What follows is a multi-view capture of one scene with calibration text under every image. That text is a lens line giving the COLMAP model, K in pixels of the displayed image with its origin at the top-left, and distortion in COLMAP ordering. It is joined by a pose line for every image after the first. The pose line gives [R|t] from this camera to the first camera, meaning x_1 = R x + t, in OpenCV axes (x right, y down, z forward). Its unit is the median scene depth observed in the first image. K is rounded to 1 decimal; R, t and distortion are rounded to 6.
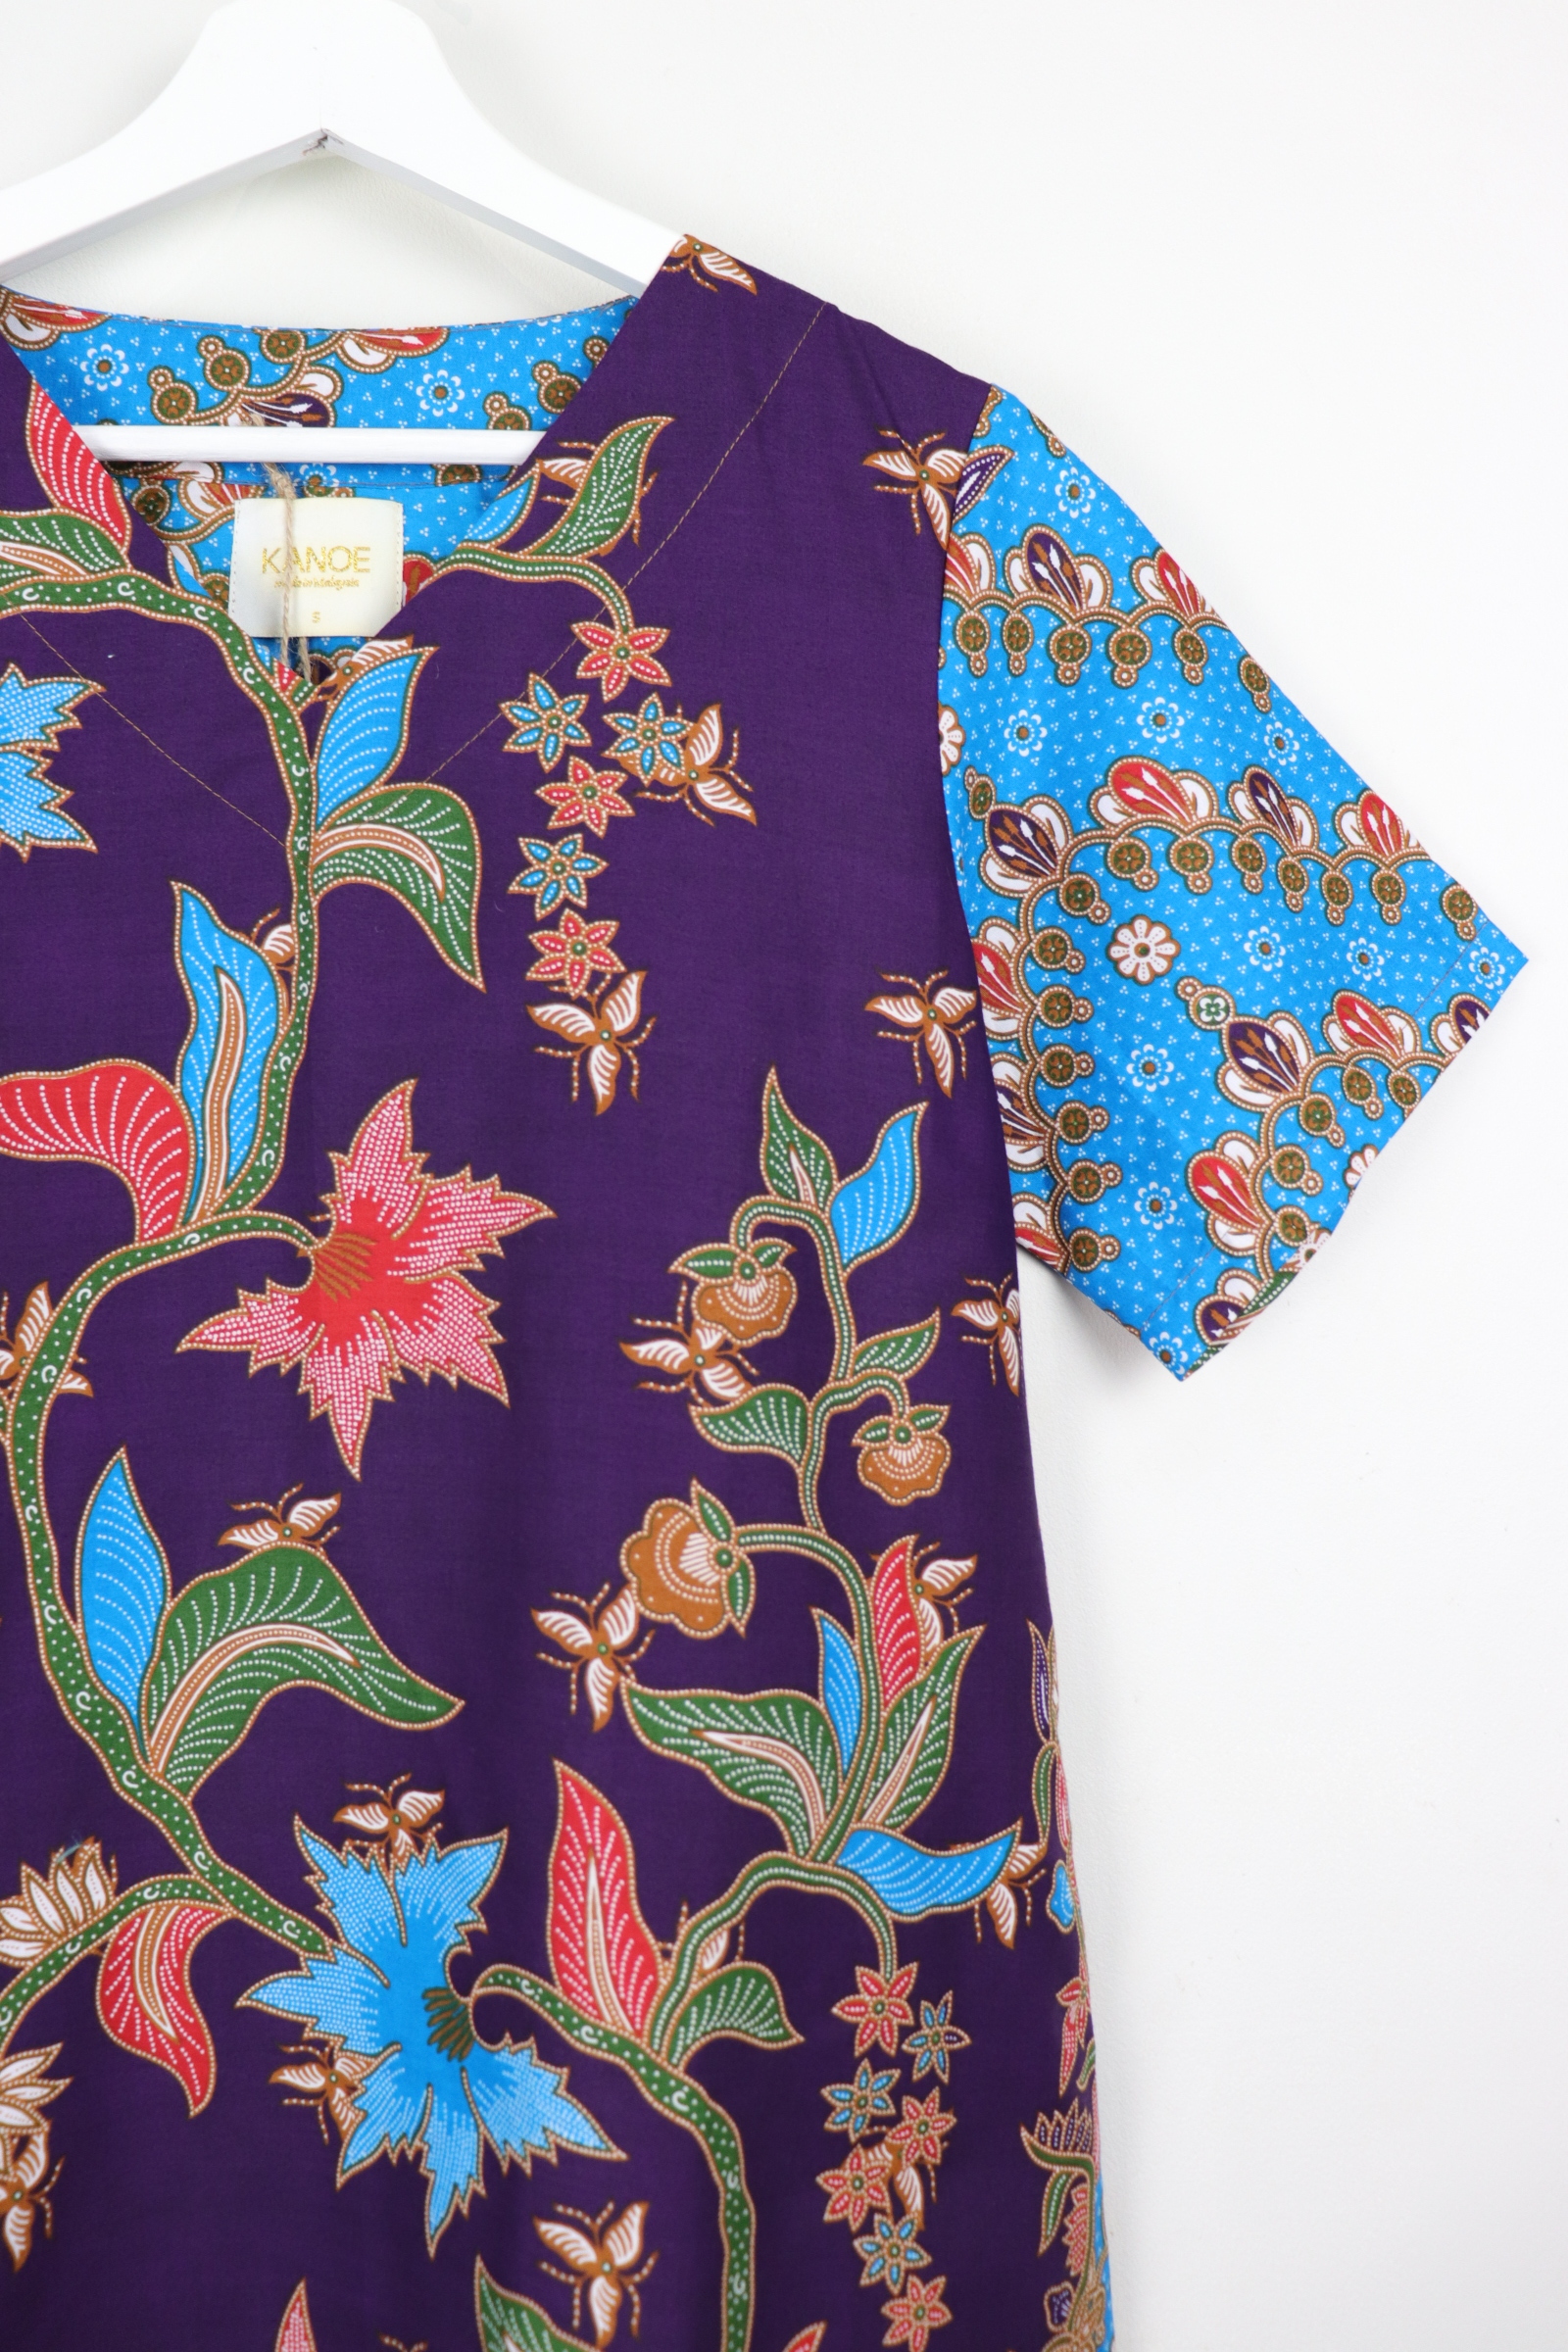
lens RADIAL K [[1987.4, 0, 775.5], [0, 1987.4, 1170.0], [0, 0, 1]] dist [-0.185403, 0.181513]
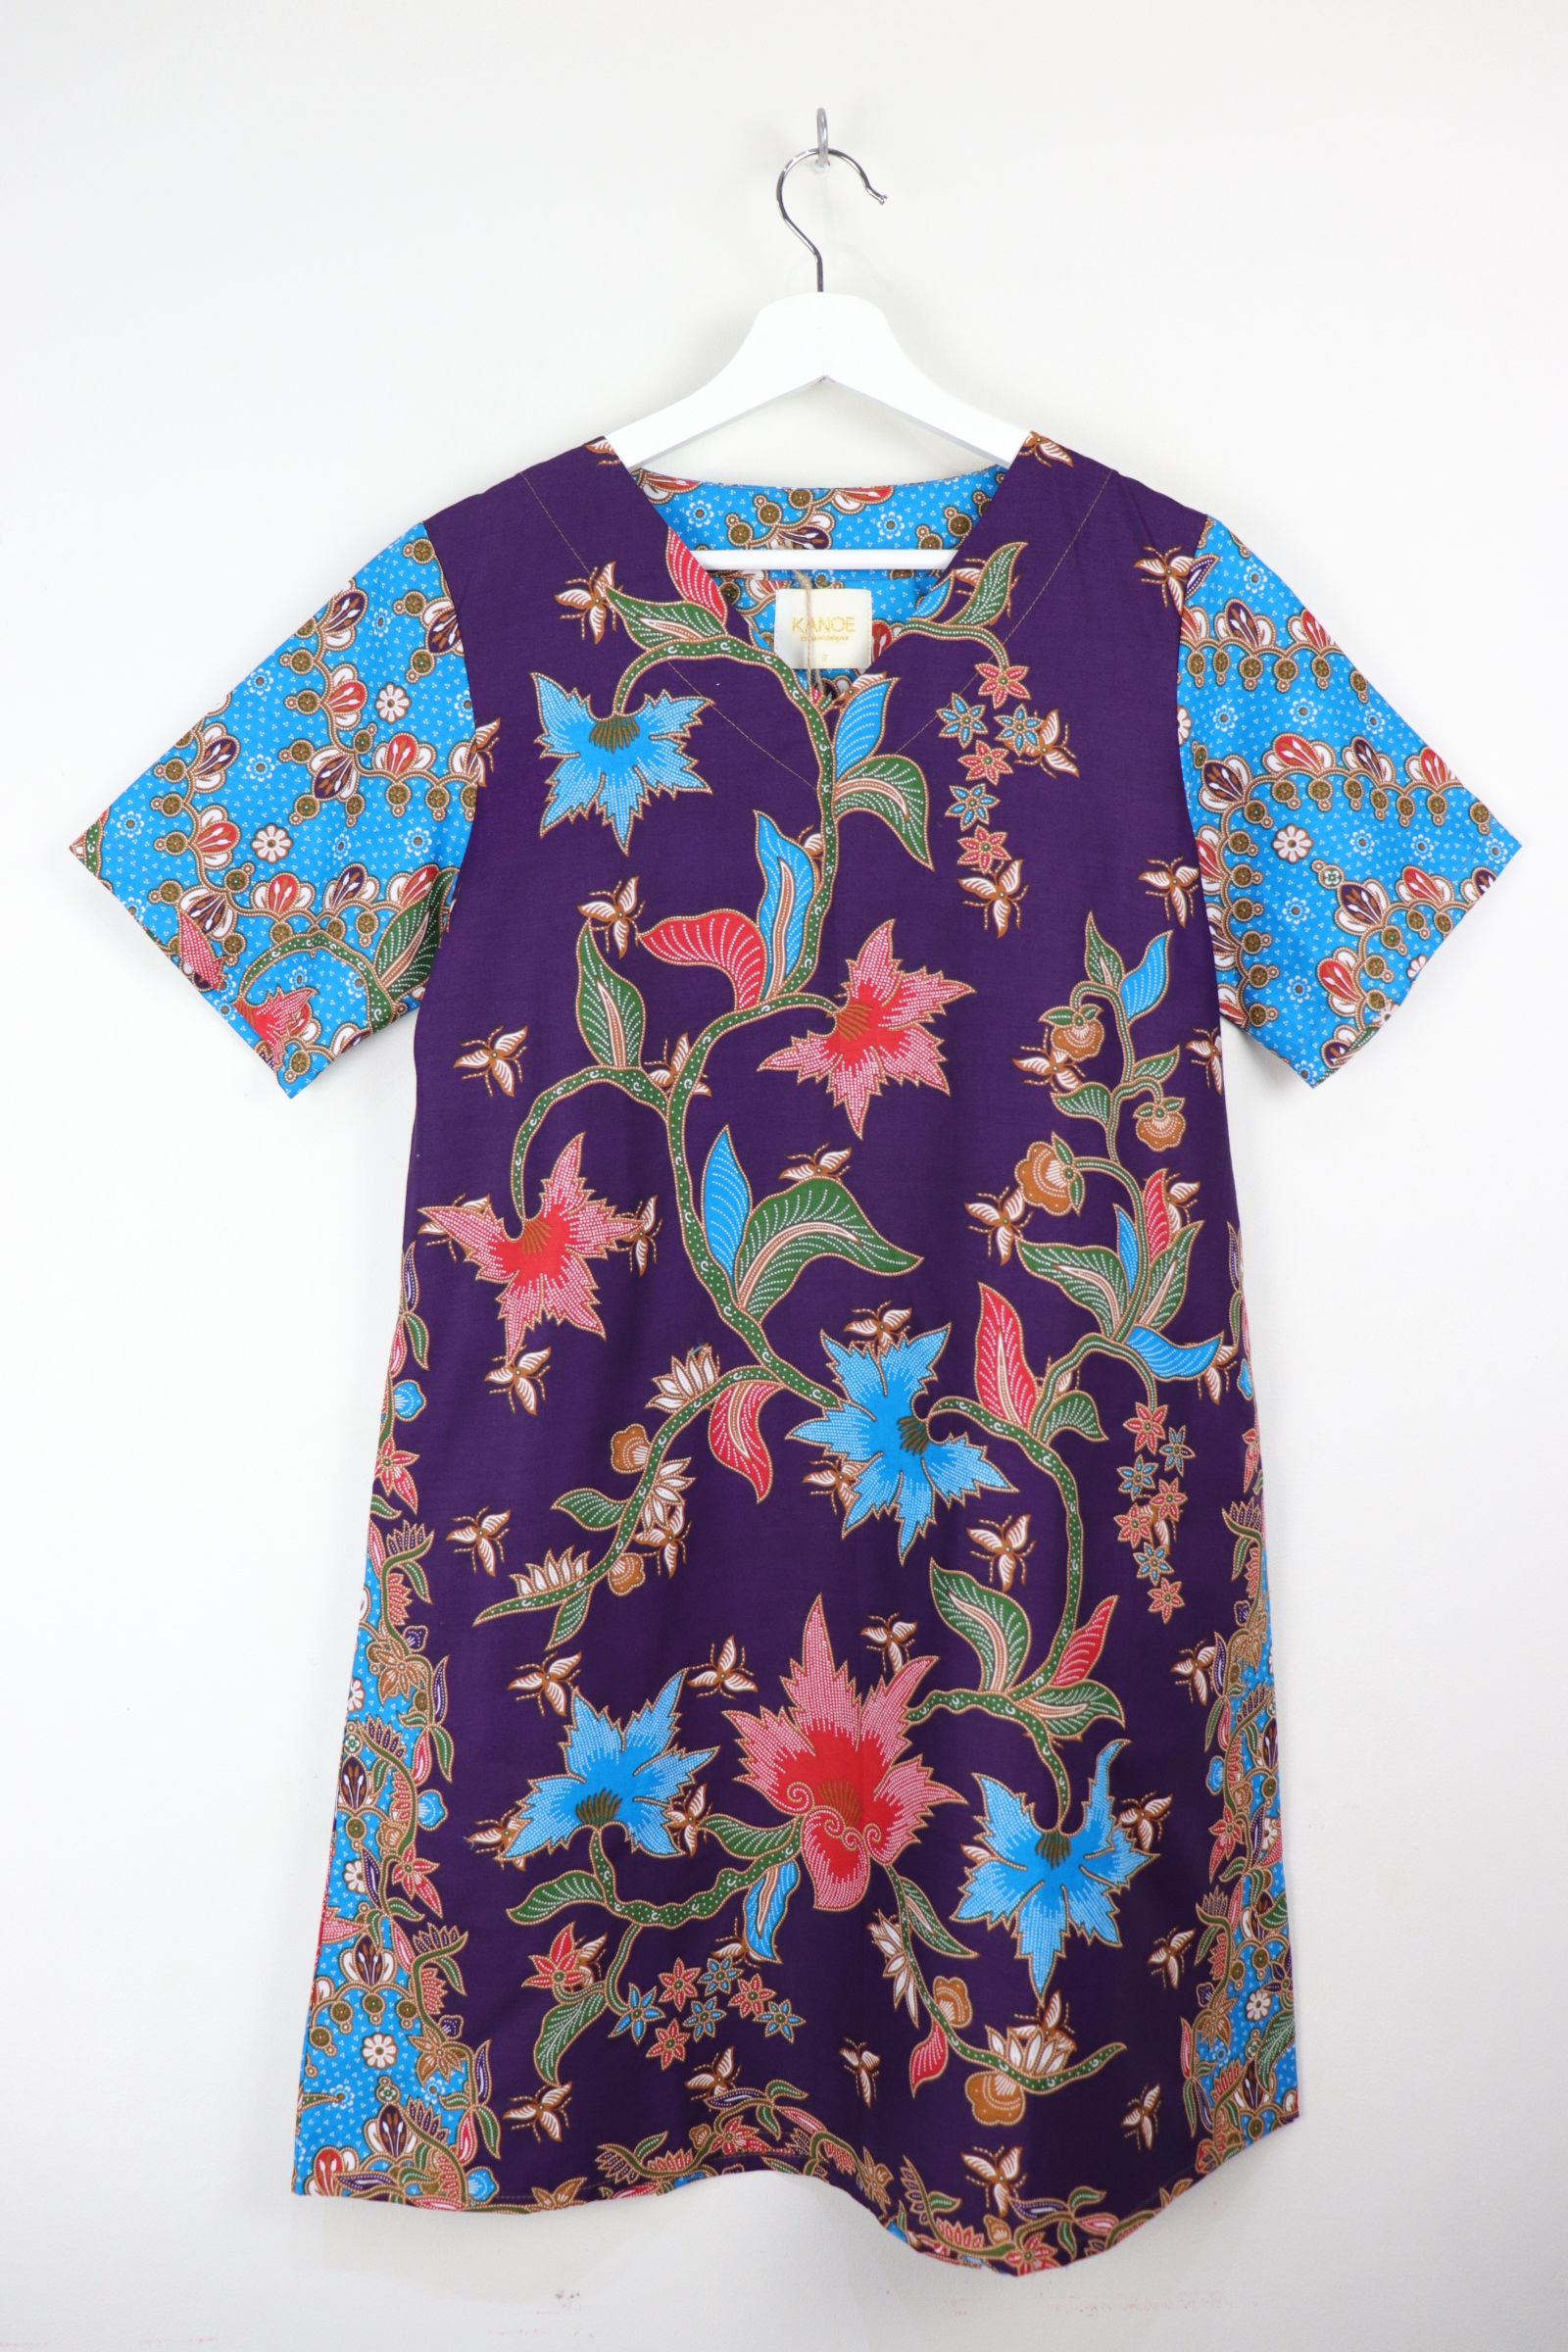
lens RADIAL K [[1987.4, 0, 775.5], [0, 1987.4, 1170.0], [0, 0, 1]] dist [-0.185403, 0.181513]
pose [[0.997791, -0.003025, -0.066355, -0.167635], [0.008216, 0.996911, 0.078110, 0.040776], [0.065914, -0.078483, 0.994734, -0.831352]]
